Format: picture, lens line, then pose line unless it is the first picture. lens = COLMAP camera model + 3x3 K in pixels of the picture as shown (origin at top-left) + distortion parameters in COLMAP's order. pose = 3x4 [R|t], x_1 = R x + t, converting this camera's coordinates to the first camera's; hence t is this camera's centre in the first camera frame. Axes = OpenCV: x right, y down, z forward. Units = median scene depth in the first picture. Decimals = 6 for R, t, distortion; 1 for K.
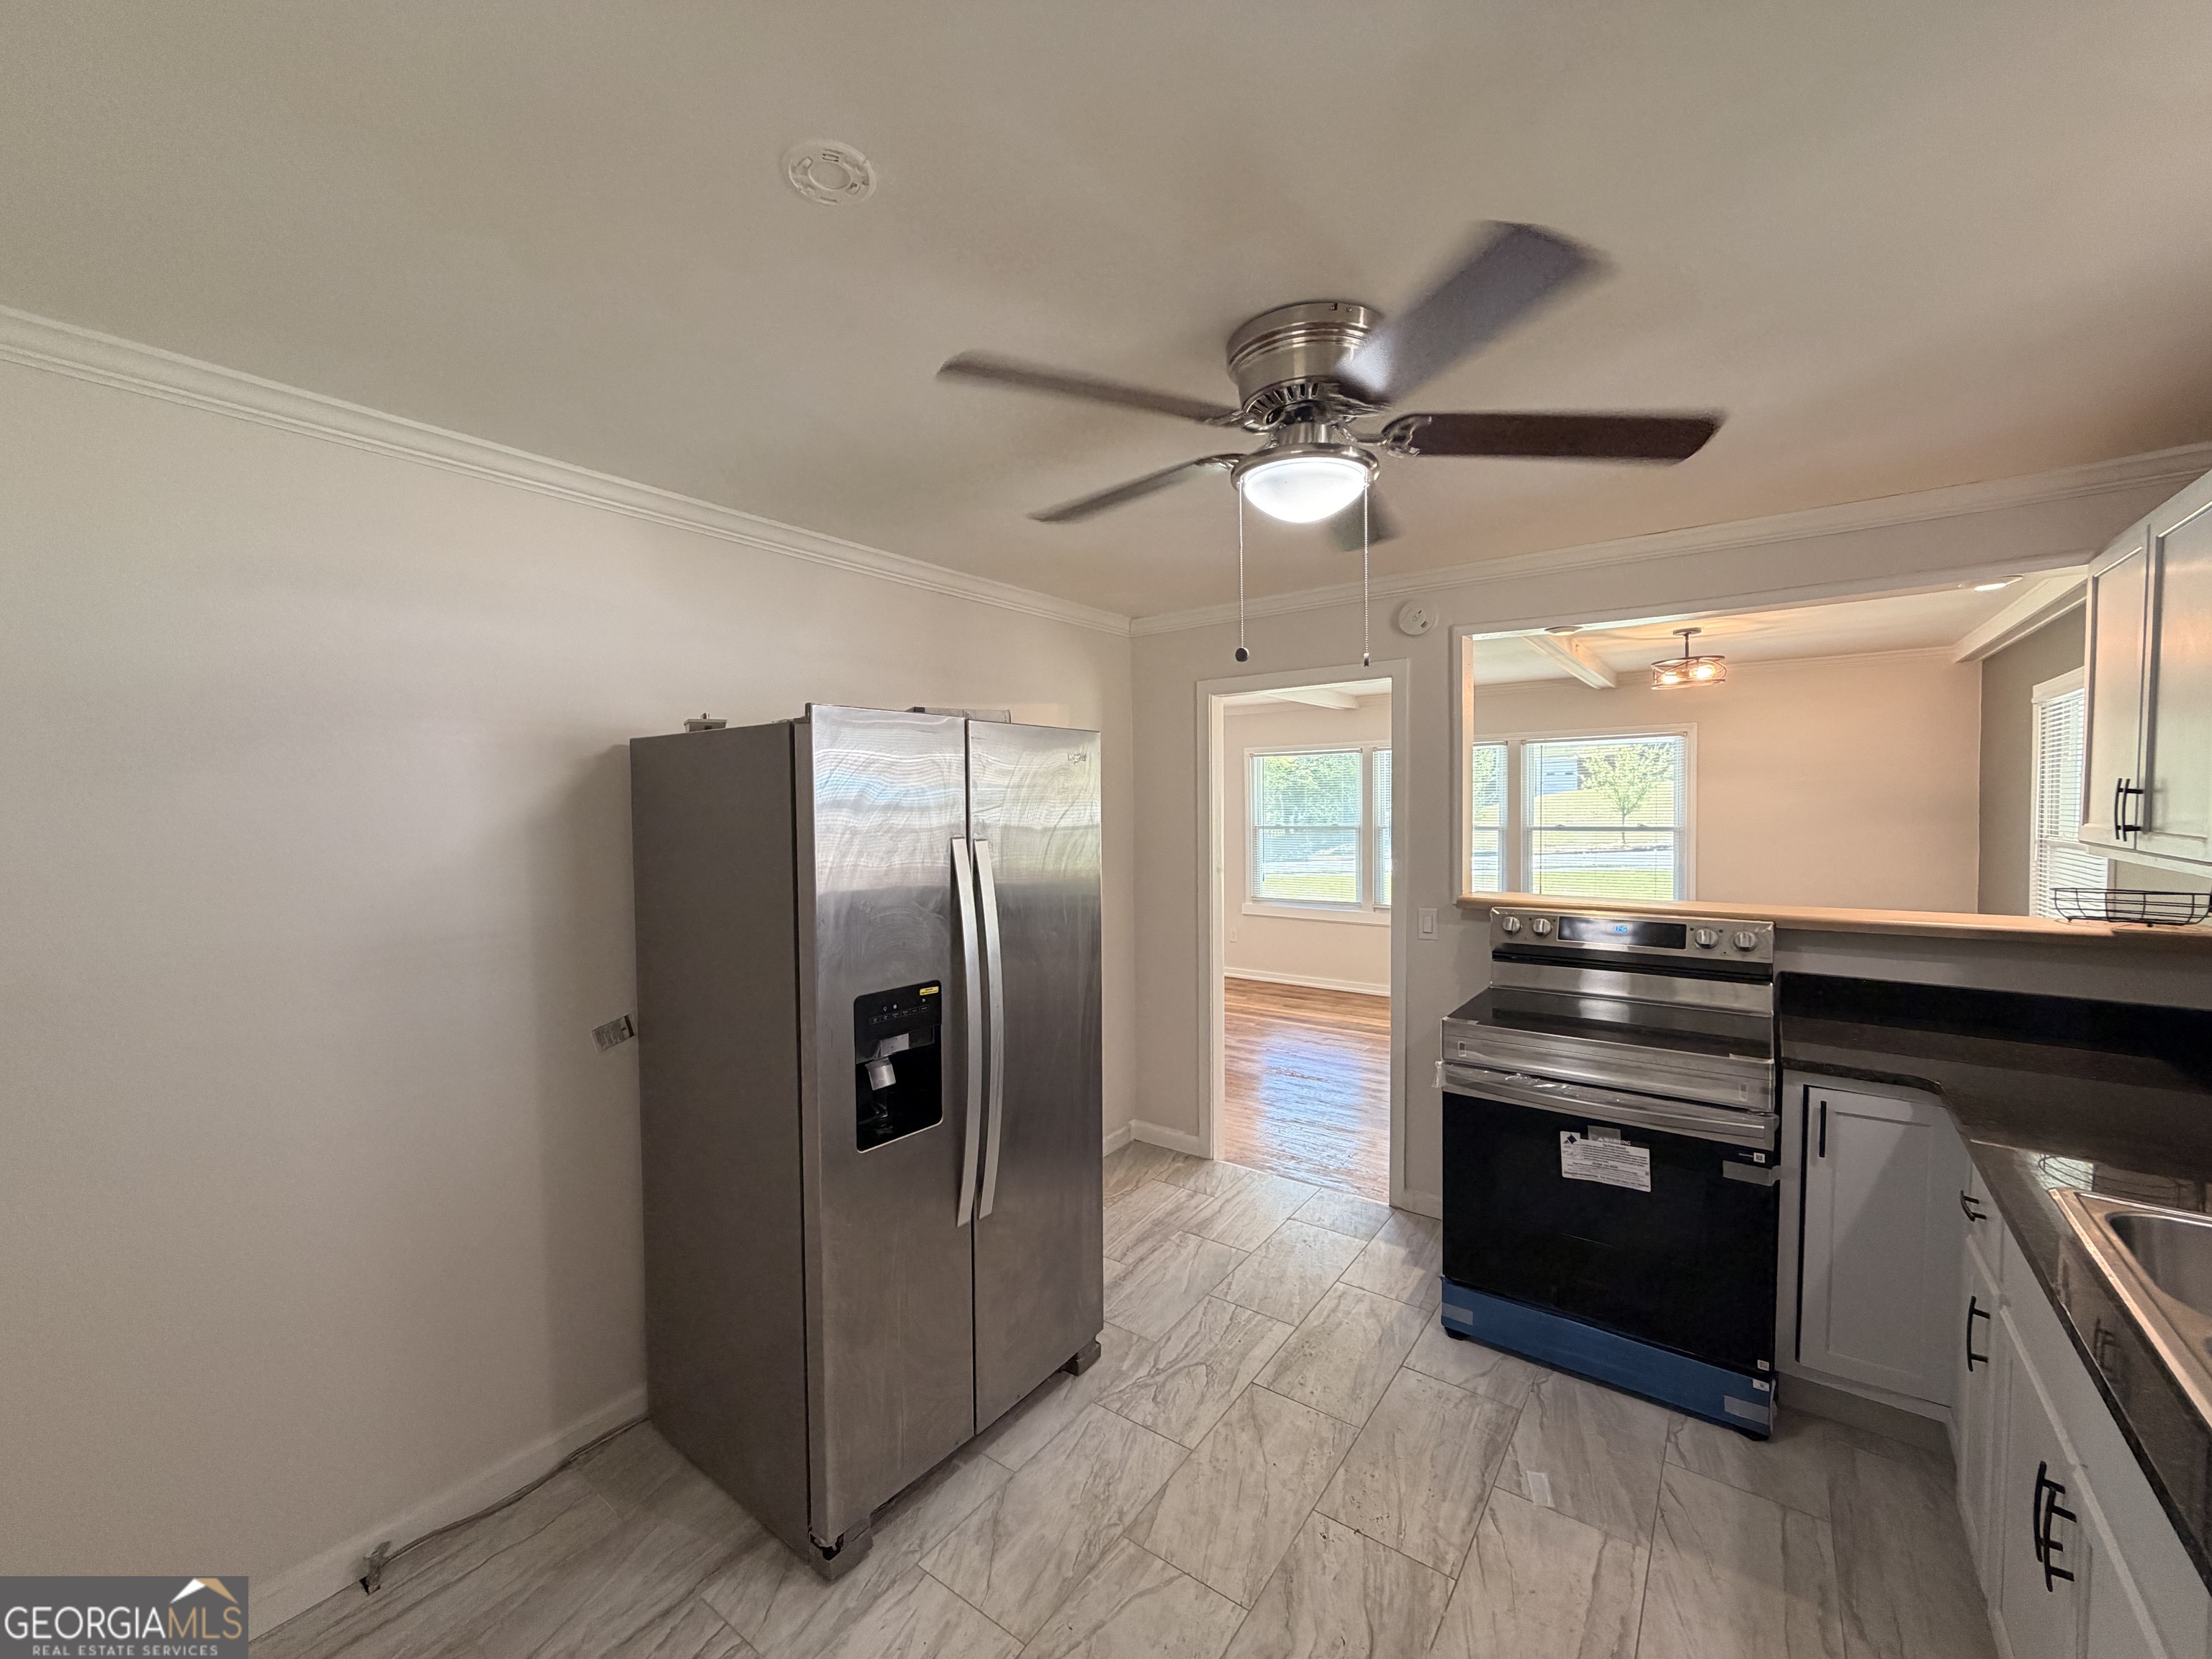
lens RADIAL K [[879.8, 0, 1098.6], [0, 879.8, 830.8], [0, 0, 1]] dist [-0.001591, 0.000216]
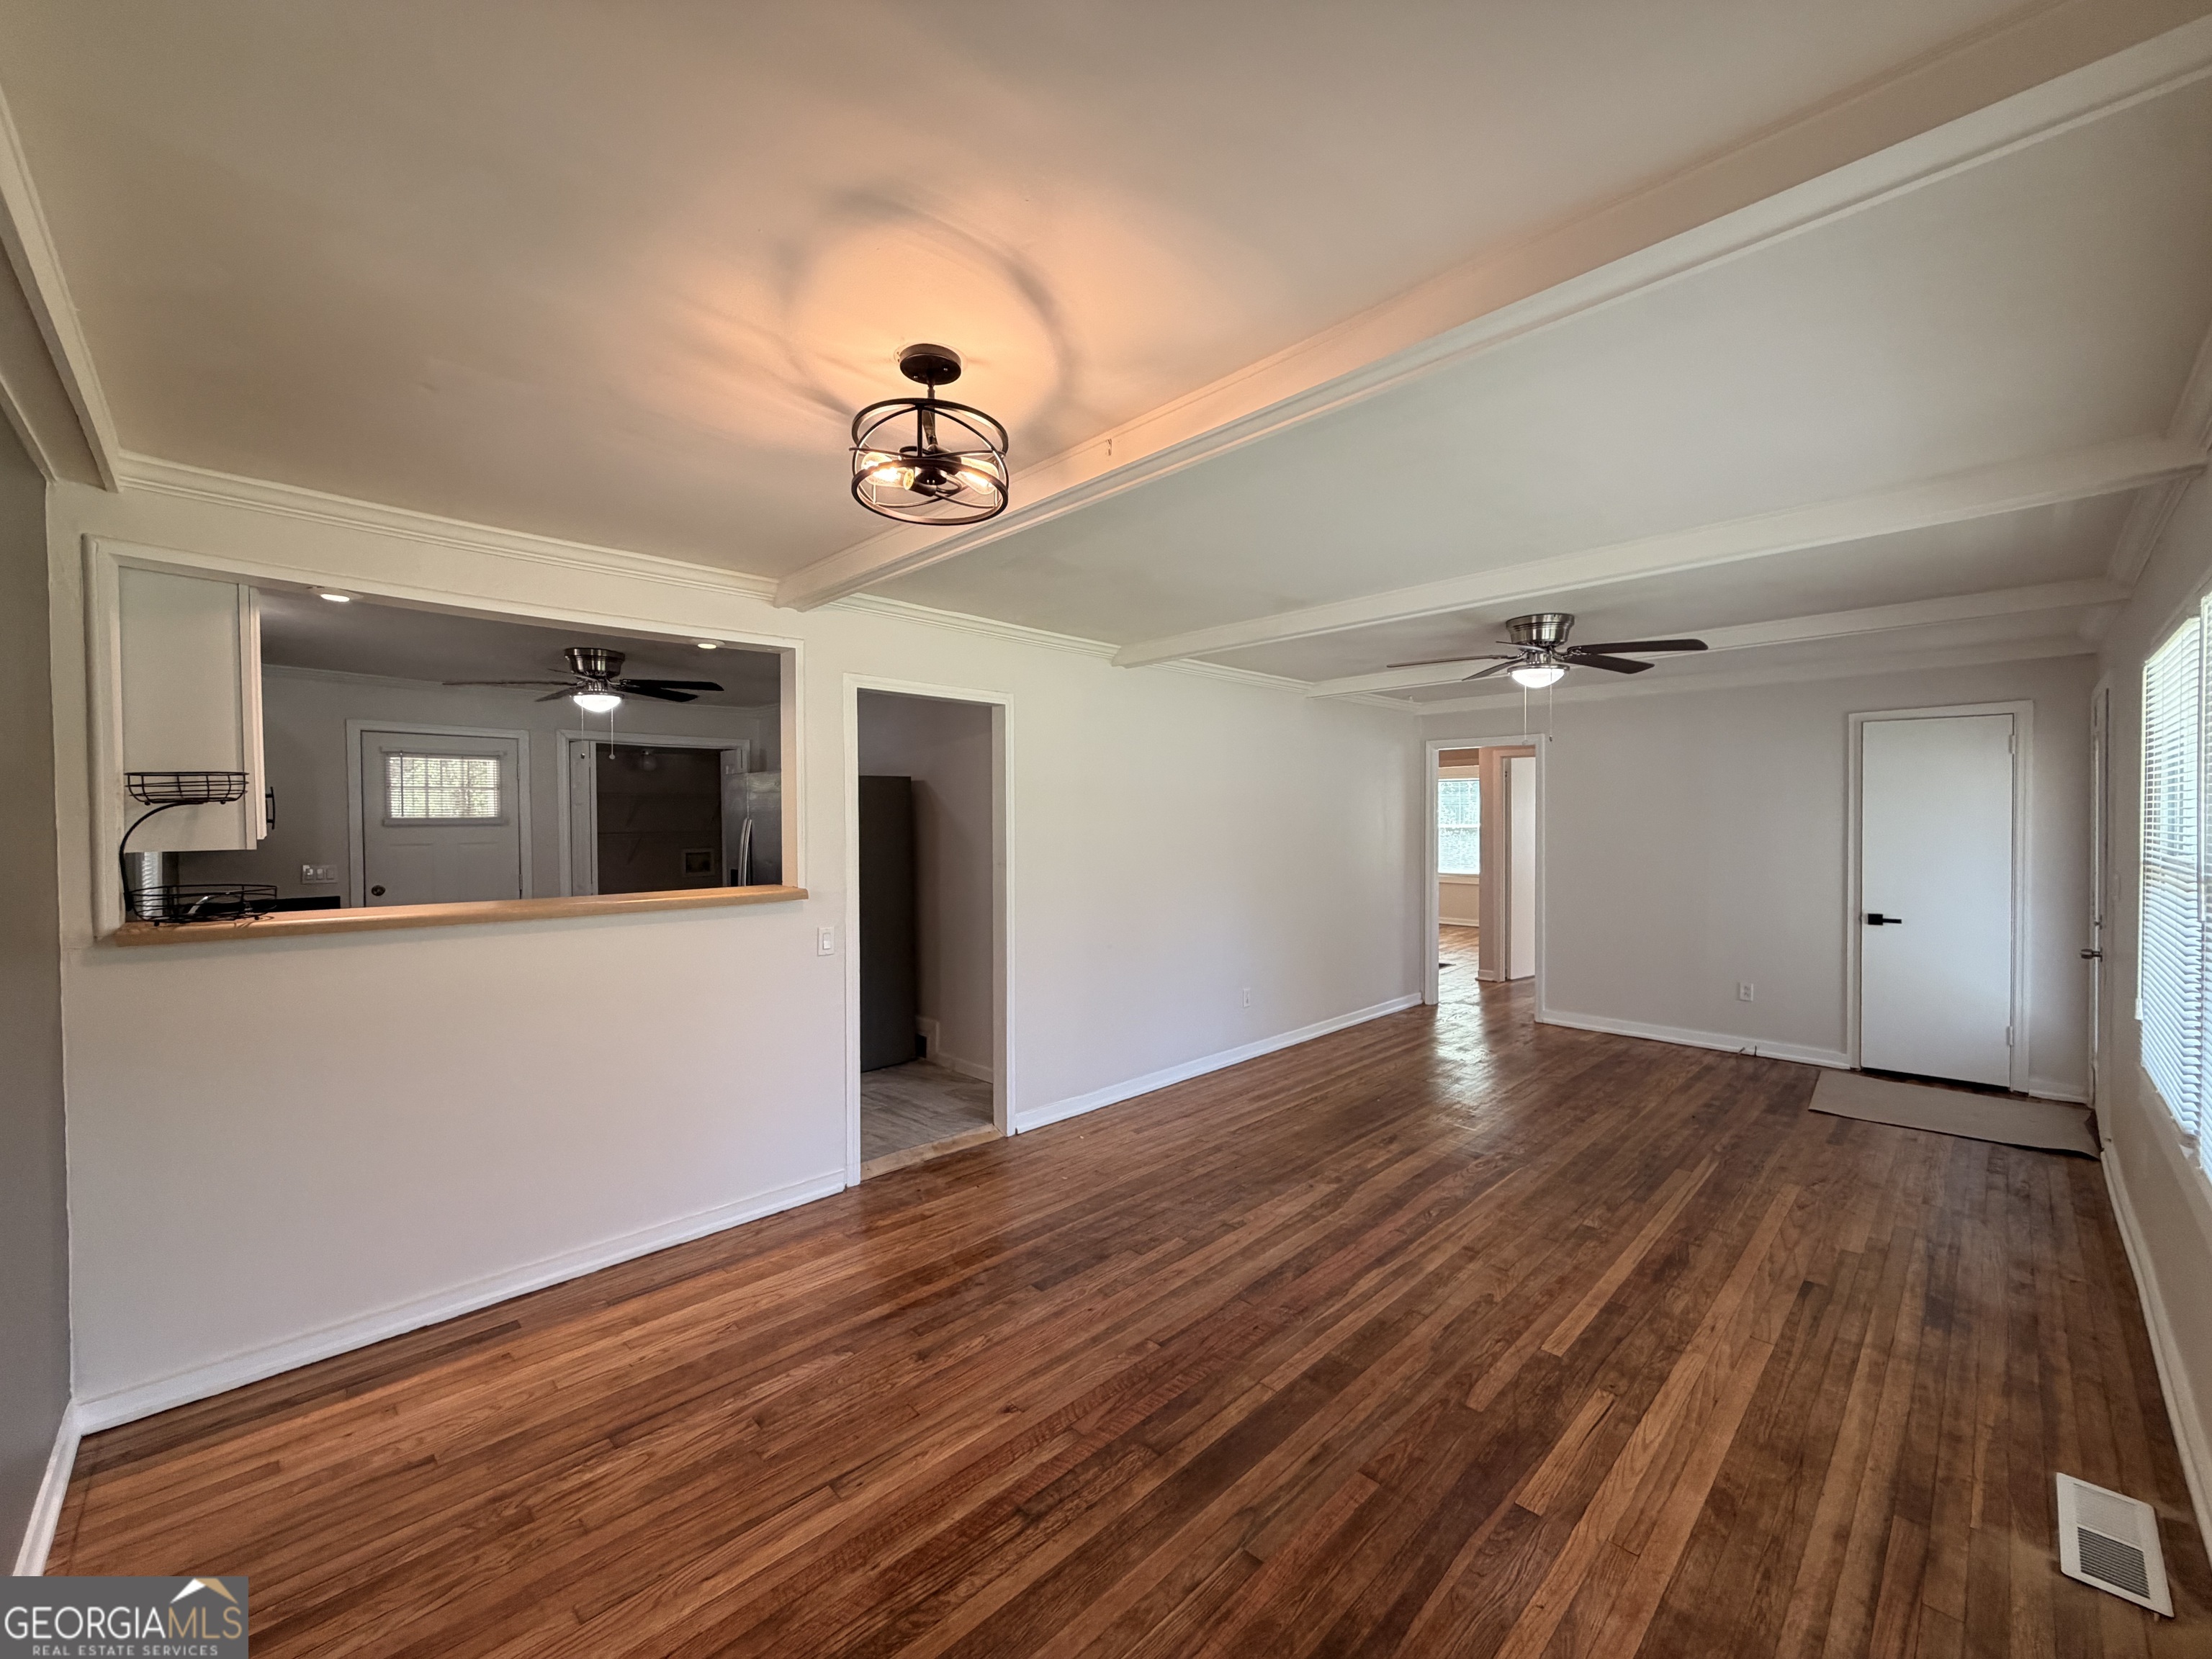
lens RADIAL K [[879.8, 0, 1098.6], [0, 879.8, 830.8], [0, 0, 1]] dist [-0.001591, 0.000216]
pose [[-0.148207, 0.031297, -0.988461, 0.720251], [-0.032854, 0.998792, 0.036550, -0.019629], [0.988410, 0.037892, -0.147000, 0.780919]]
